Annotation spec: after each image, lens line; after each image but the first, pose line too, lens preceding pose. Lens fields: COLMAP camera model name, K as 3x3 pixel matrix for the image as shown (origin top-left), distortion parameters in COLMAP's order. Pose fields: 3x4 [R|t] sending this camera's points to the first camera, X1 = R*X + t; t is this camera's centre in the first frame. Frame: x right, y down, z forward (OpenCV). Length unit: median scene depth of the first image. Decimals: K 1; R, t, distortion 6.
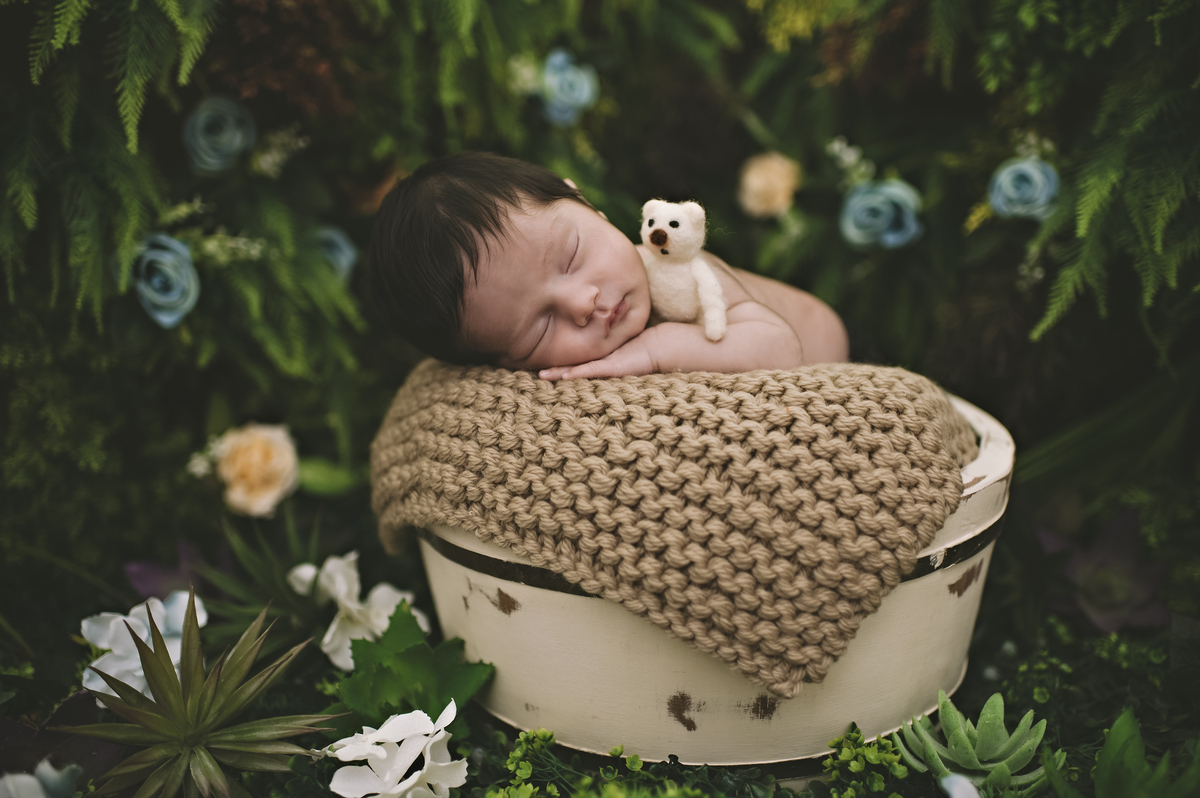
lens RADIAL K [[1198.3, 0, 596.6], [0, 1198.3, 393.5], [0, 0, 1]] dist [-0.056618, 0.000000]
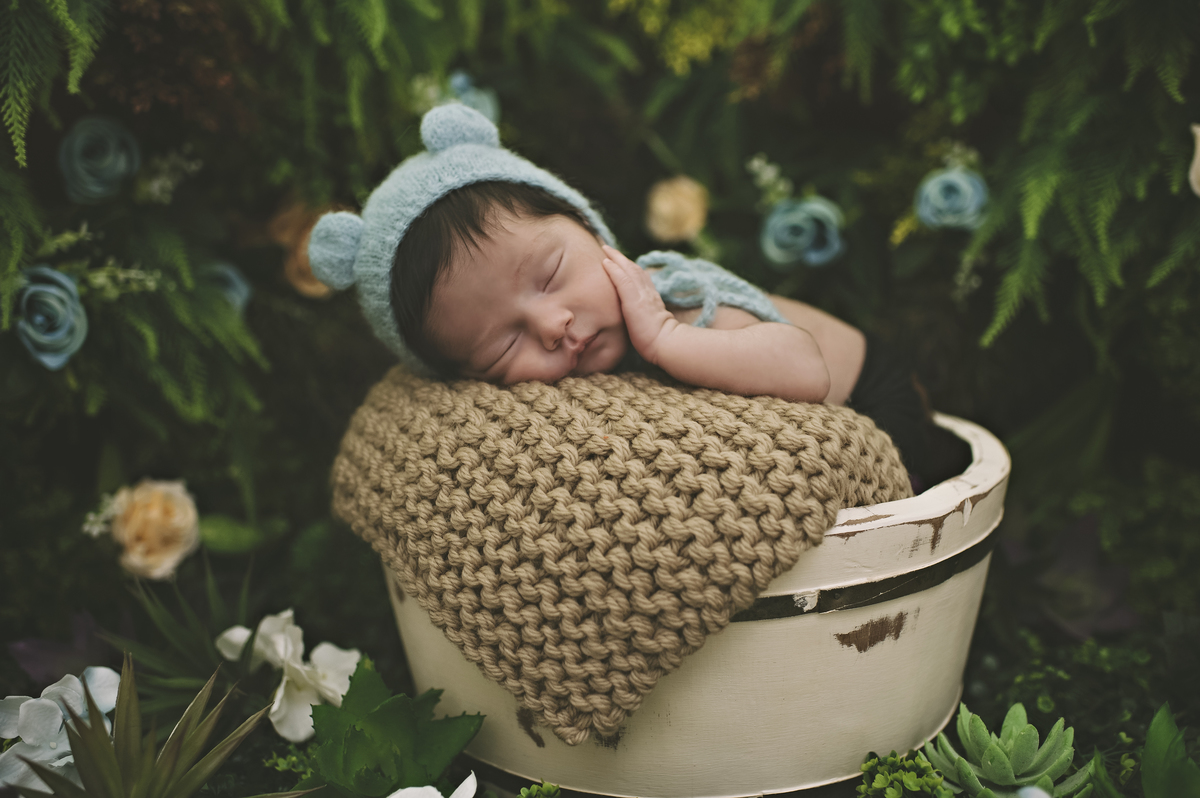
lens RADIAL K [[1198.3, 0, 587.8], [0, 1198.3, 400.1], [0, 0, 1]] dist [-0.056618, 0.000000]
pose [[0.987789, -0.043133, 0.149707, -0.100706], [0.050591, 0.997642, -0.046372, 0.027028], [-0.147354, 0.053380, 0.987642, 0.073335]]
